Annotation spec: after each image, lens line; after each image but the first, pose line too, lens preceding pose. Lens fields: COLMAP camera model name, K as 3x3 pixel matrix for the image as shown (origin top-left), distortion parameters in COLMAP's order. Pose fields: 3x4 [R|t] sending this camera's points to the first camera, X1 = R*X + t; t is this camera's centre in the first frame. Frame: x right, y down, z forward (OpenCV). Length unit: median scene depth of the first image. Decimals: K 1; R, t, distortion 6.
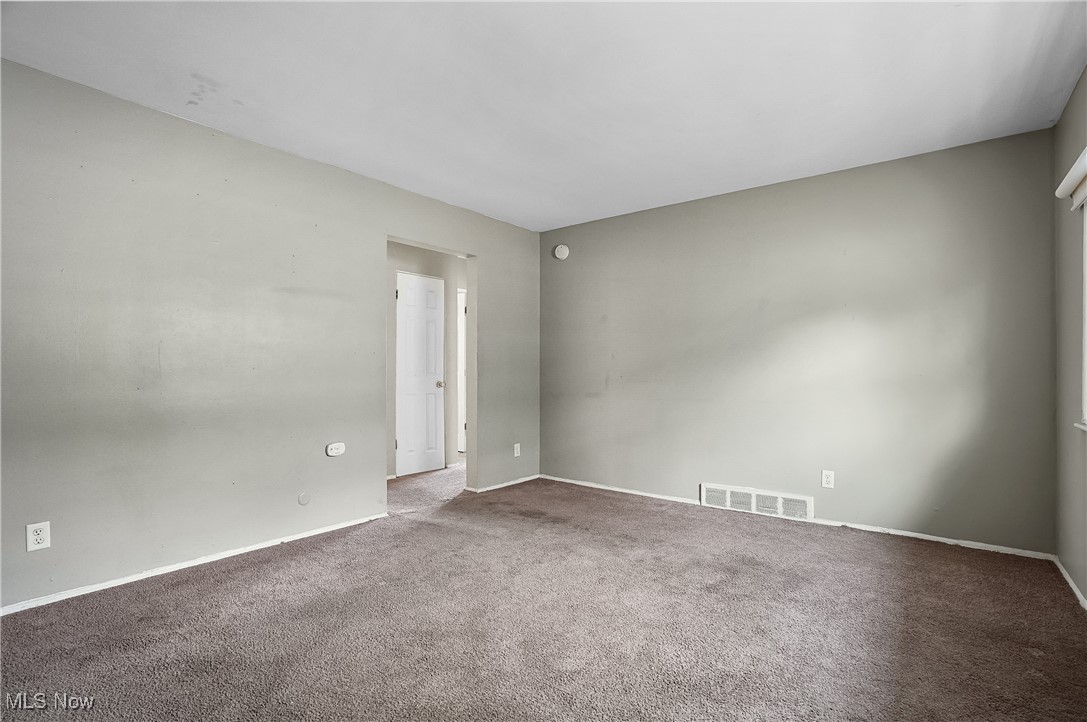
lens RADIAL K [[503.7, 0, 540.2], [0, 503.7, 366.5], [0, 0, 1]] dist [-0.000957, 0.000364]
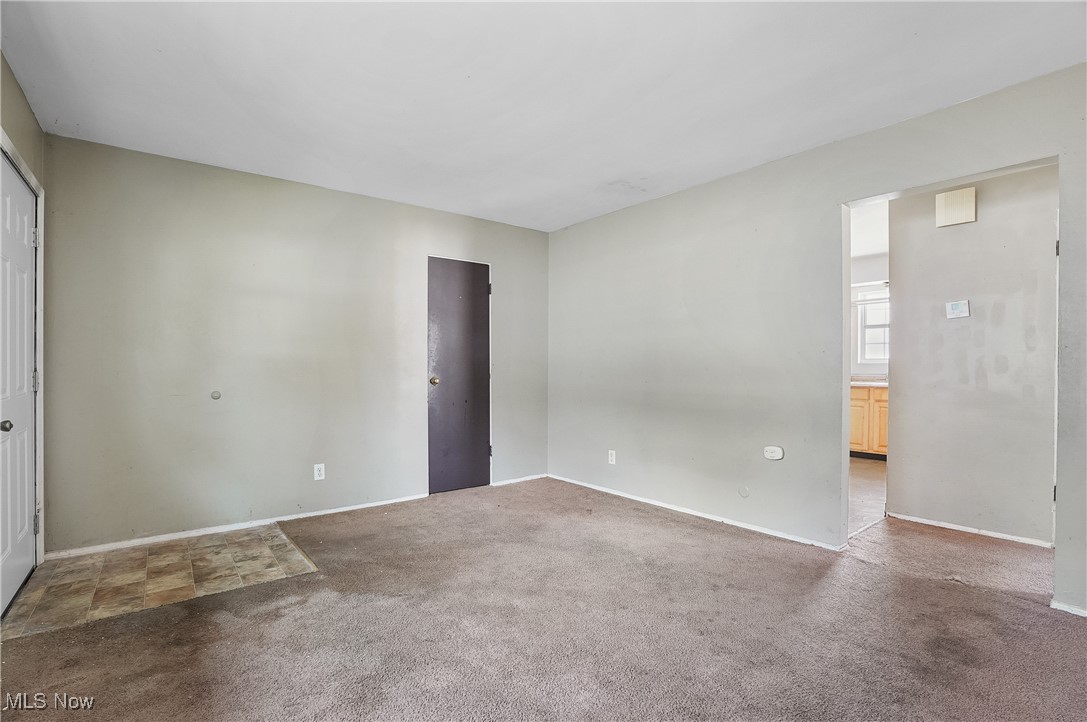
lens RADIAL K [[503.7, 0, 540.1], [0, 503.7, 367.2], [0, 0, 1]] dist [-0.000957, 0.000364]
pose [[-0.218899, -0.010556, -0.975690, 0.633254], [0.010351, 0.999860, -0.013140, 0.009189], [0.975693, -0.012976, -0.218760, 0.773693]]
